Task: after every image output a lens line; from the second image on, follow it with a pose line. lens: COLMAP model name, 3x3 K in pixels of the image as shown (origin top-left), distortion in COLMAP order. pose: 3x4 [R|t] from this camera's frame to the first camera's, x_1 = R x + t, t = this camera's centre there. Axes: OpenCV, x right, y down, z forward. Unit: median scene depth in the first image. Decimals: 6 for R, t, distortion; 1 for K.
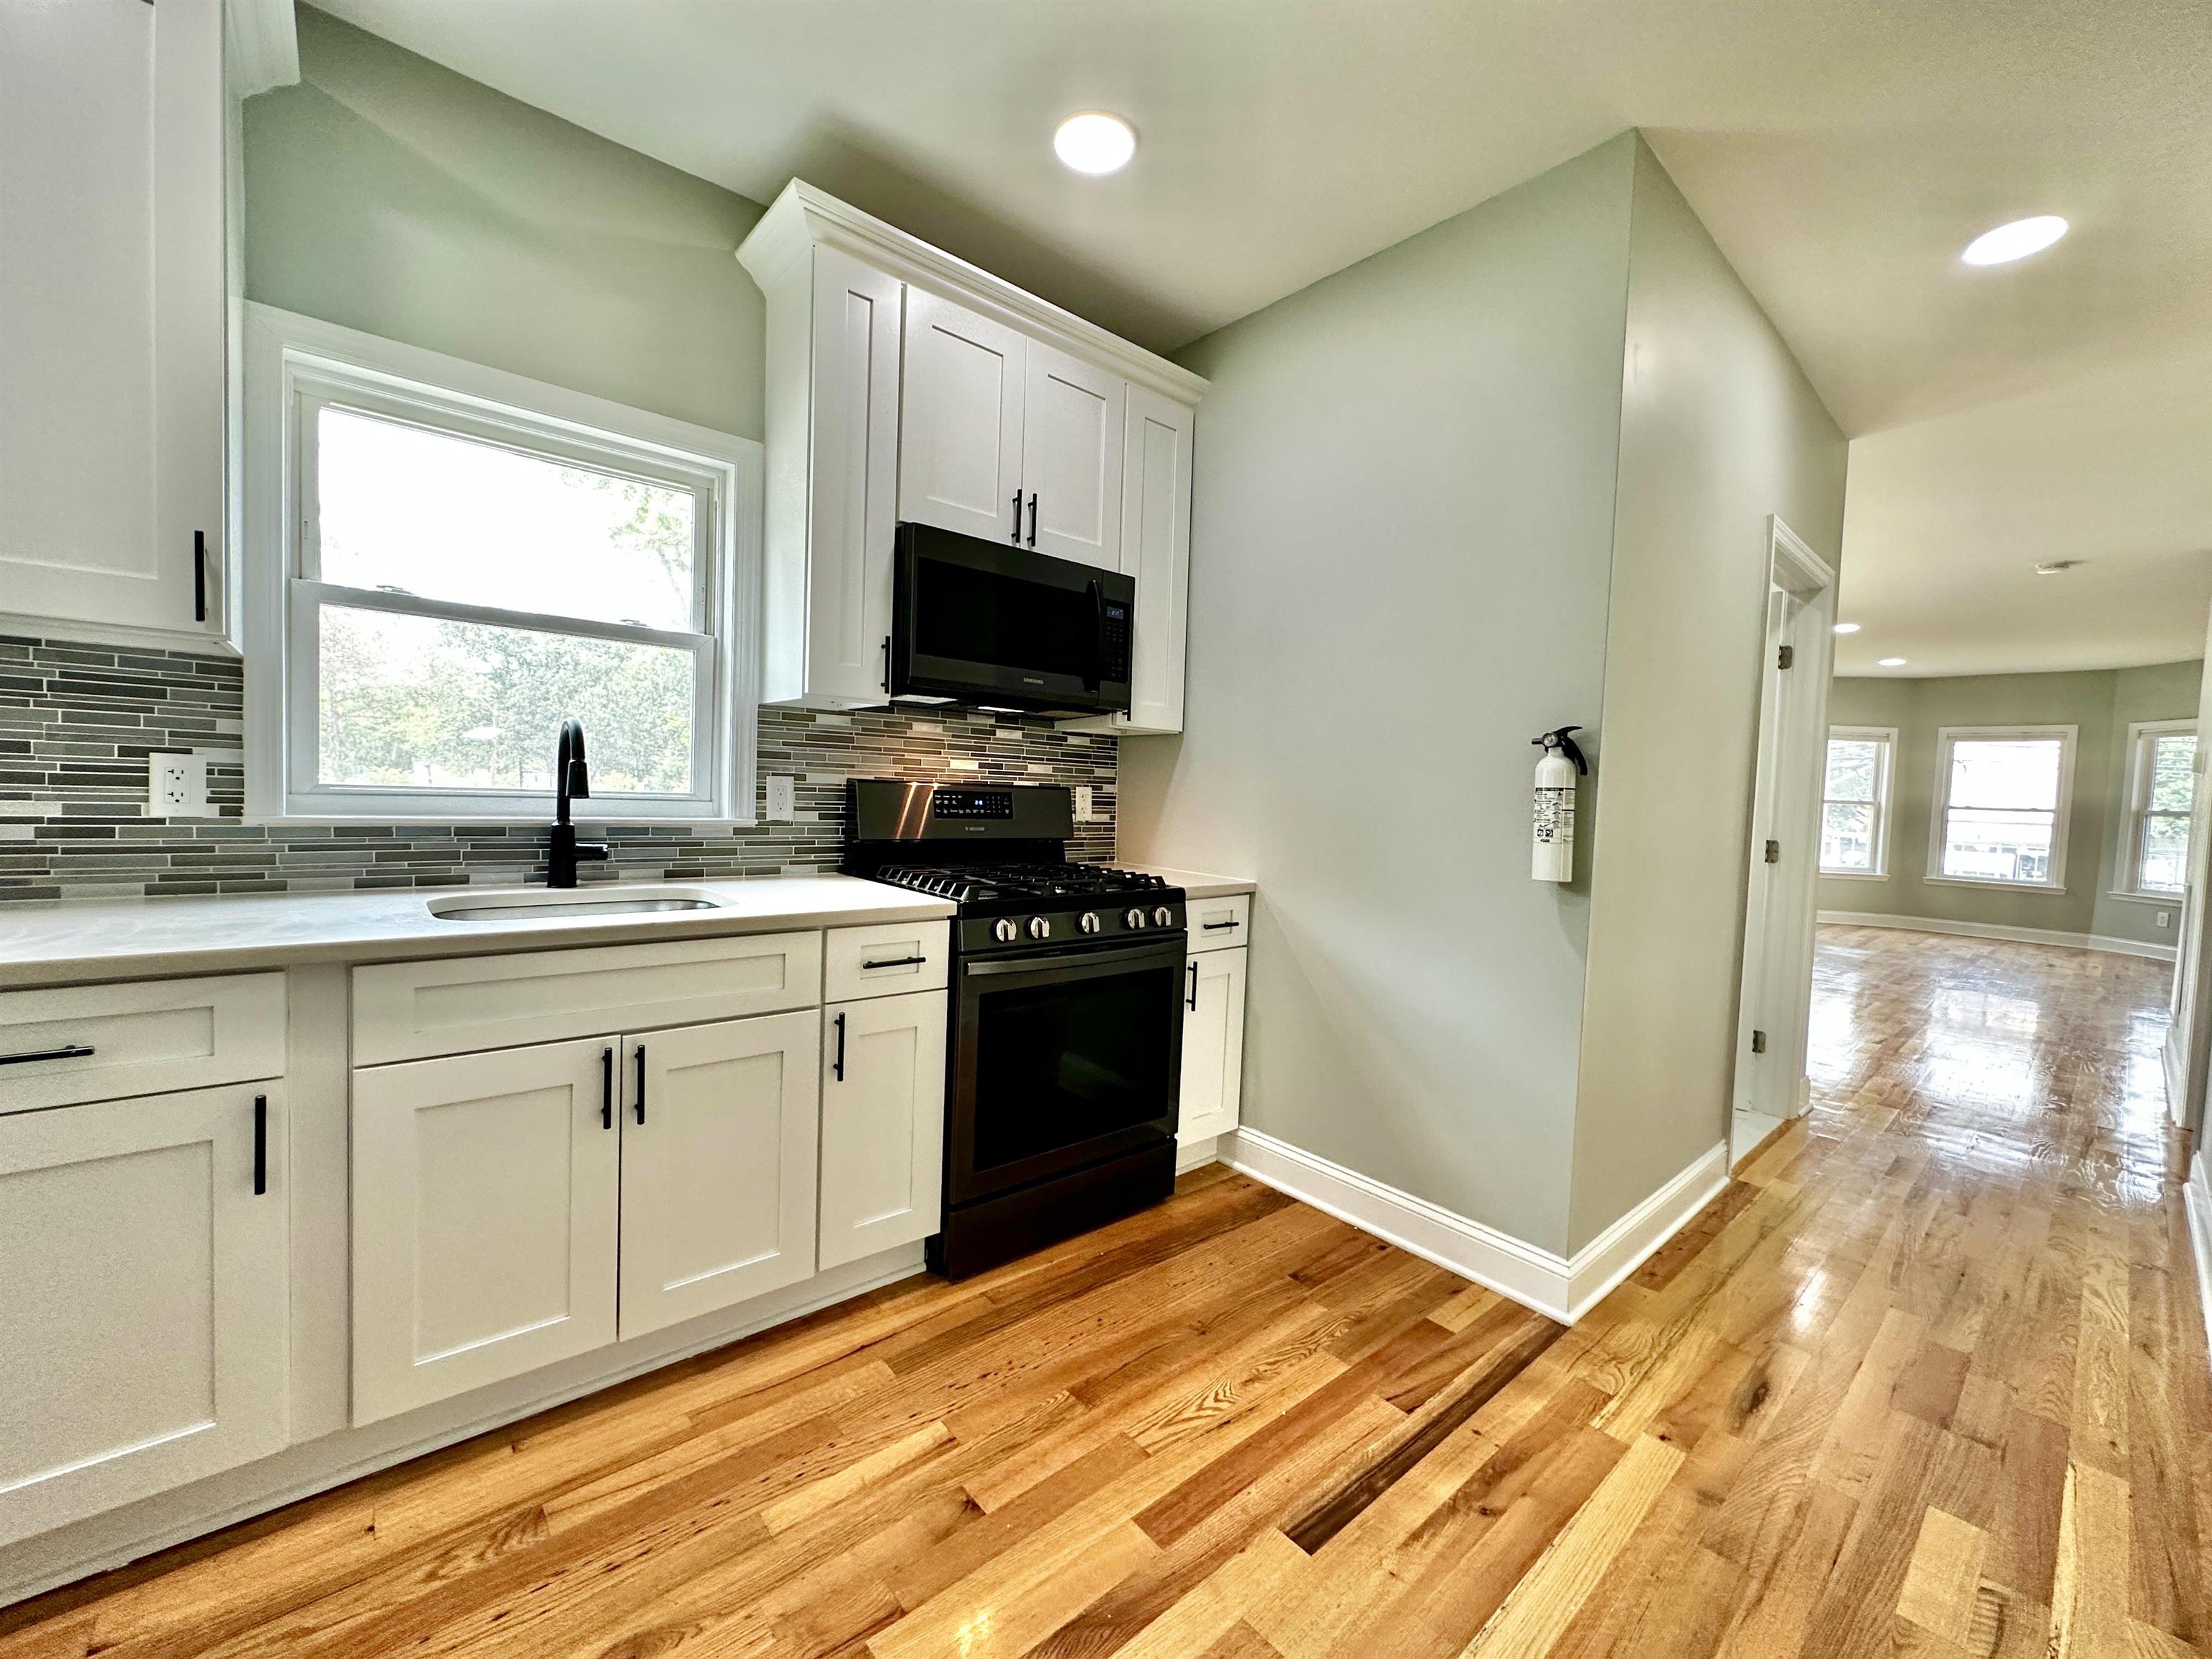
lens RADIAL K [[880.4, 0, 1118.2], [0, 880.4, 838.5], [0, 0, 1]] dist [-0.002832, 0.000269]
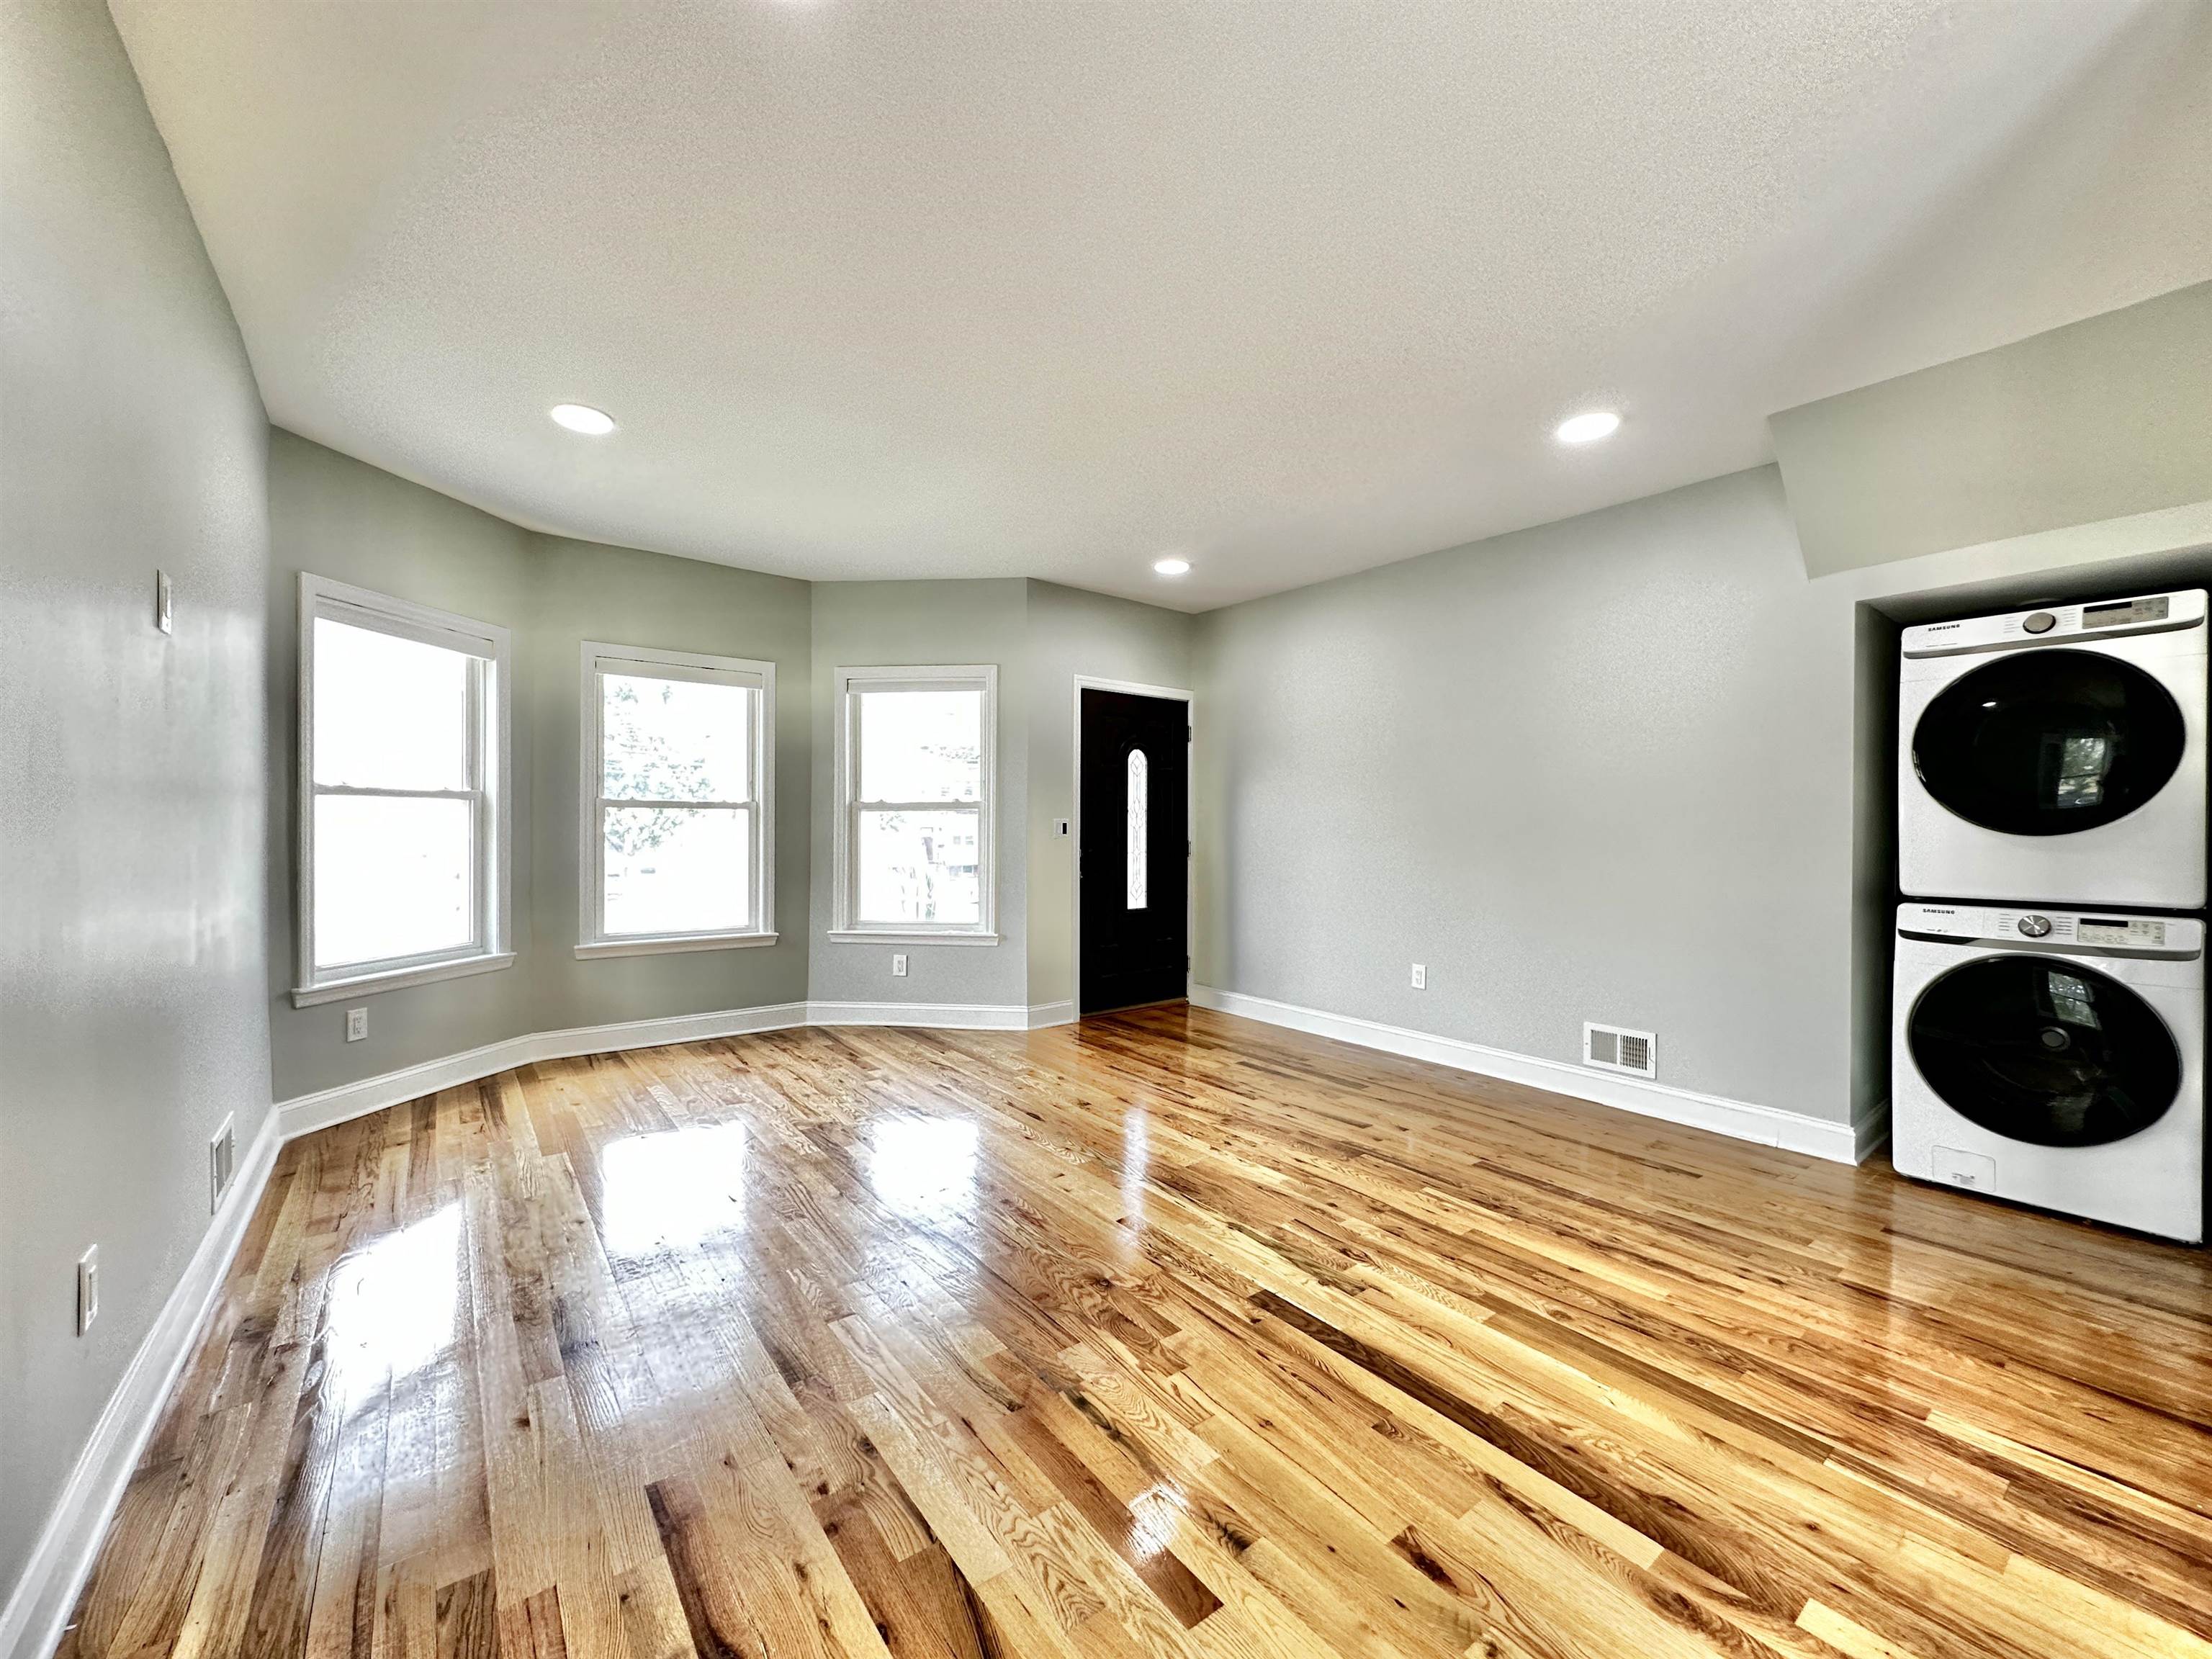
lens RADIAL K [[880.4, 0, 1105.1], [0, 880.4, 832.3], [0, 0, 1]] dist [-0.002832, 0.000269]
pose [[0.064926, -0.052164, 0.996526, 0.501103], [0.038815, 0.998009, 0.049713, -0.033465], [-0.997135, 0.035452, 0.066822, 0.739047]]
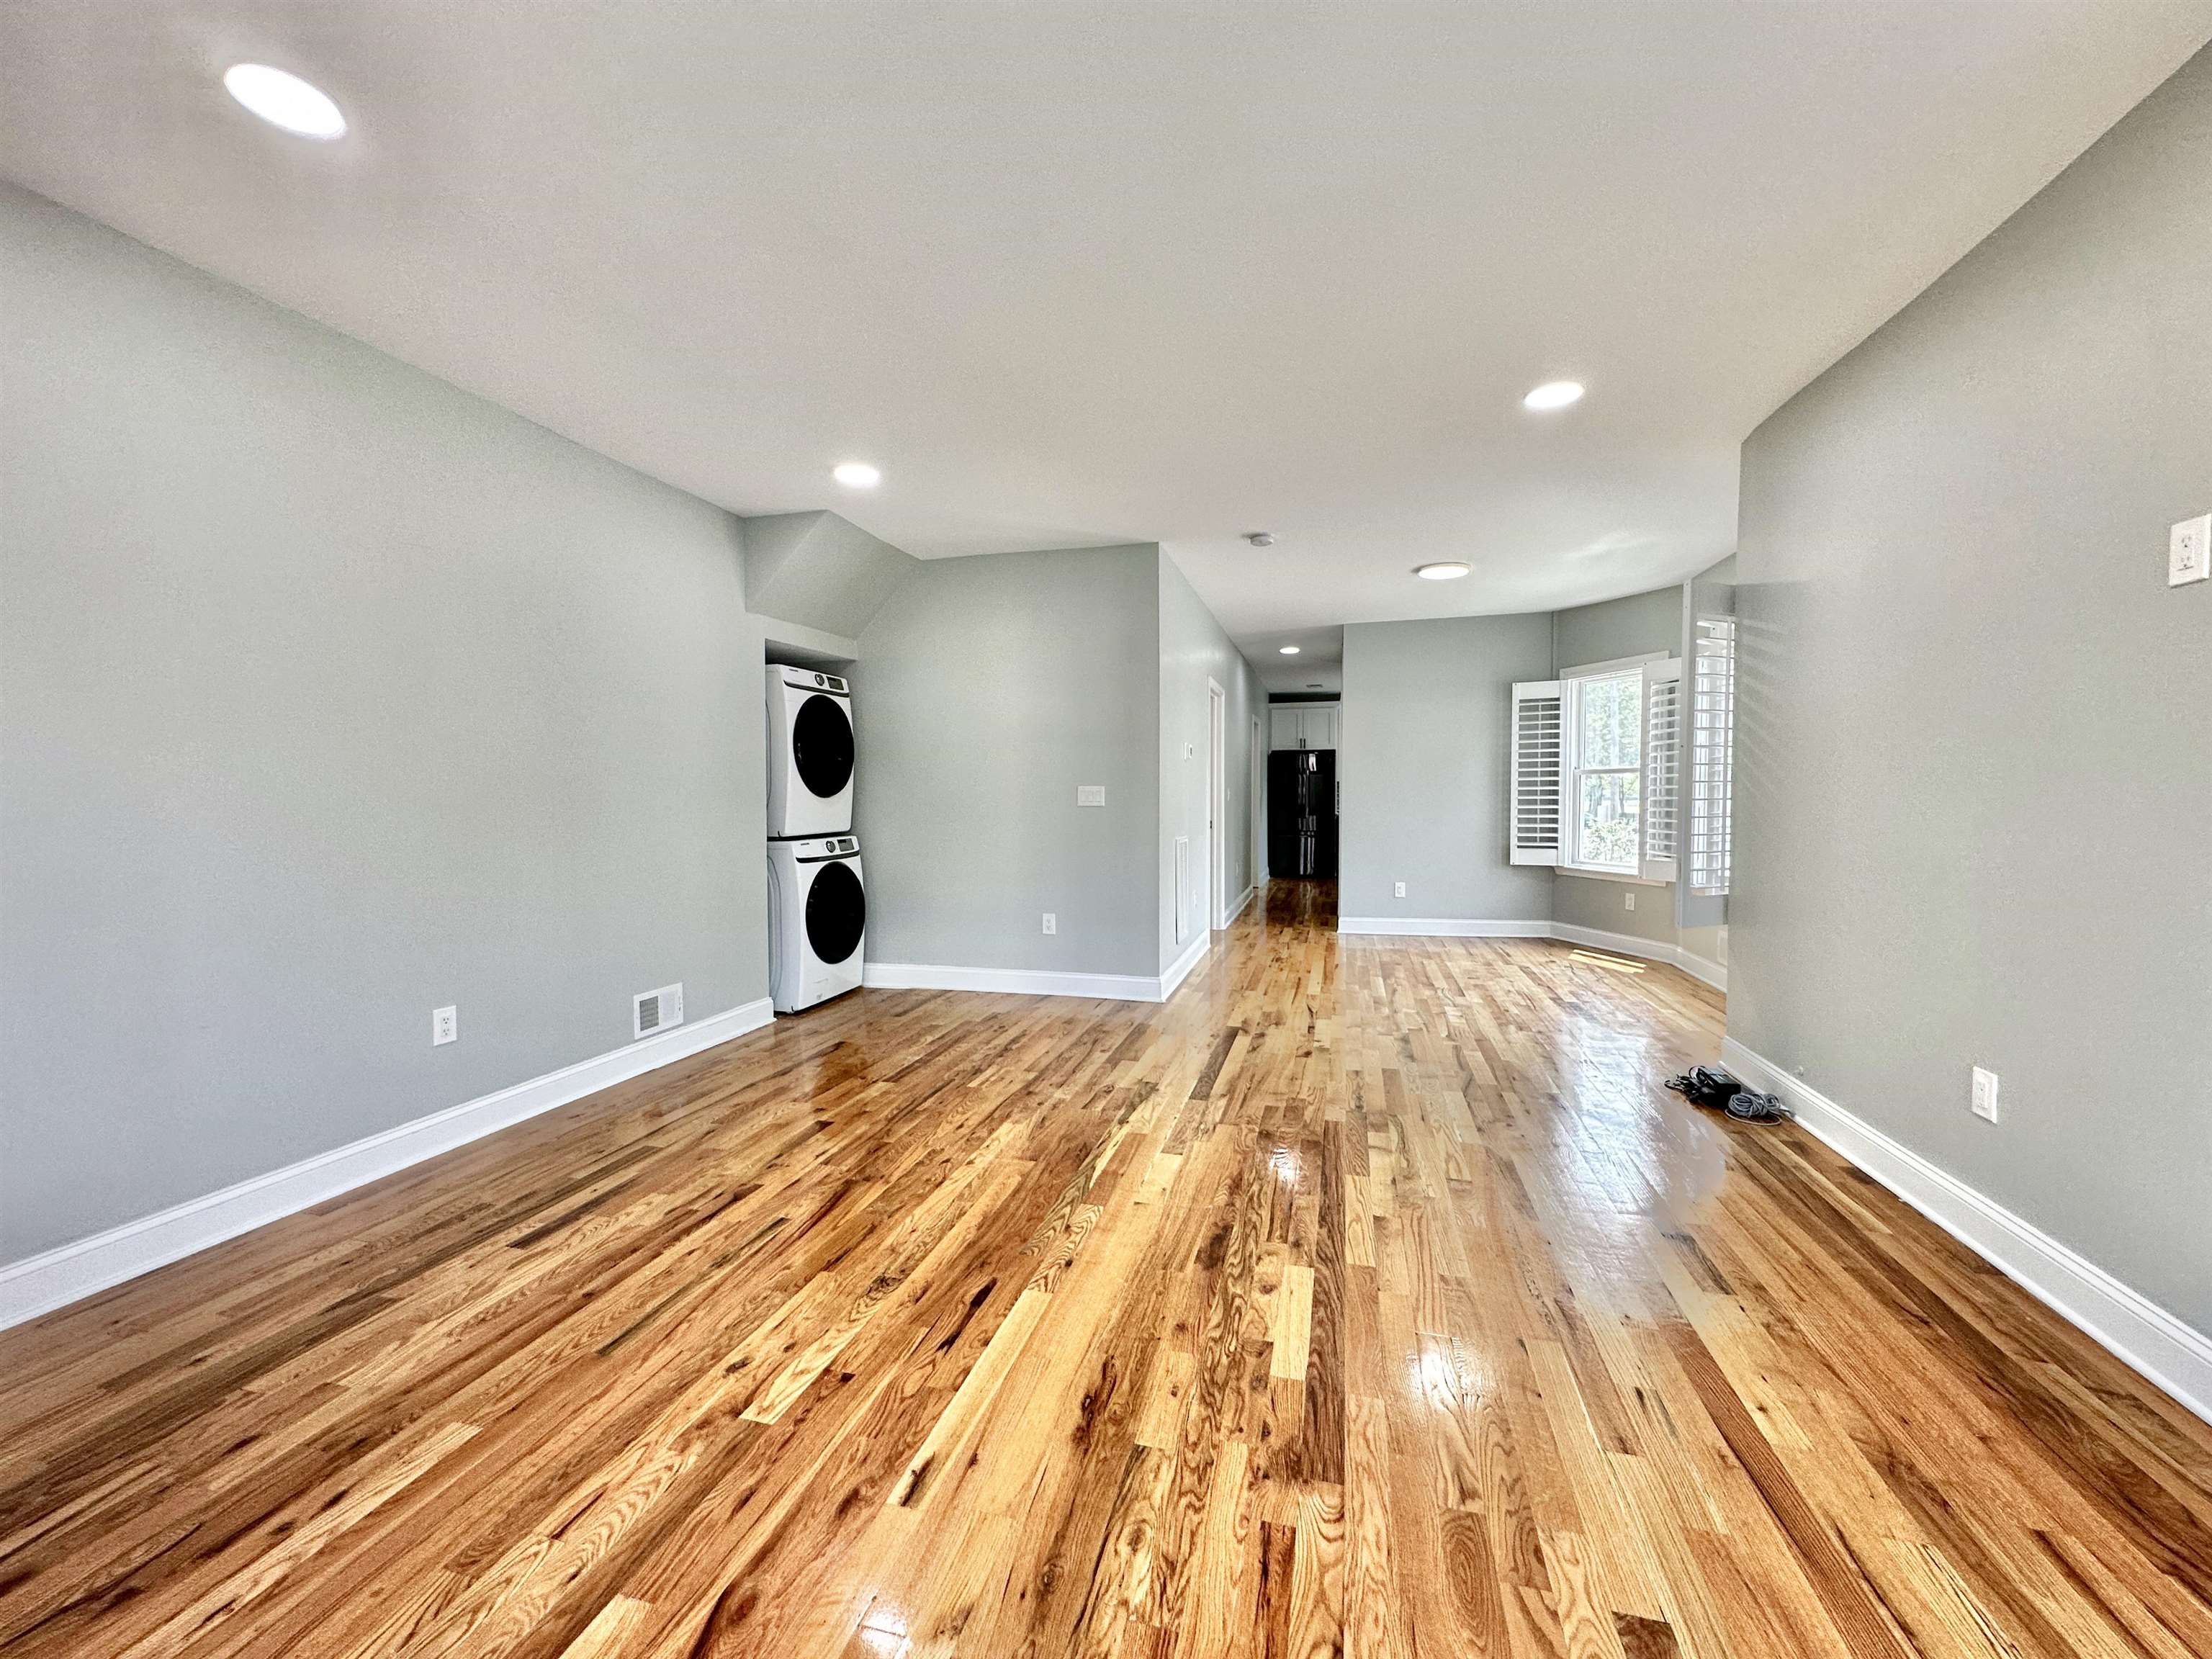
lens RADIAL K [[880.4, 0, 1105.1], [0, 880.4, 833.2], [0, 0, 1]] dist [-0.002832, 0.000269]
pose [[-0.832024, -0.013940, -0.554565, 1.996667], [-0.054385, 0.996918, 0.056536, -0.001302], [0.552067, 0.077199, -0.830218, 1.541737]]
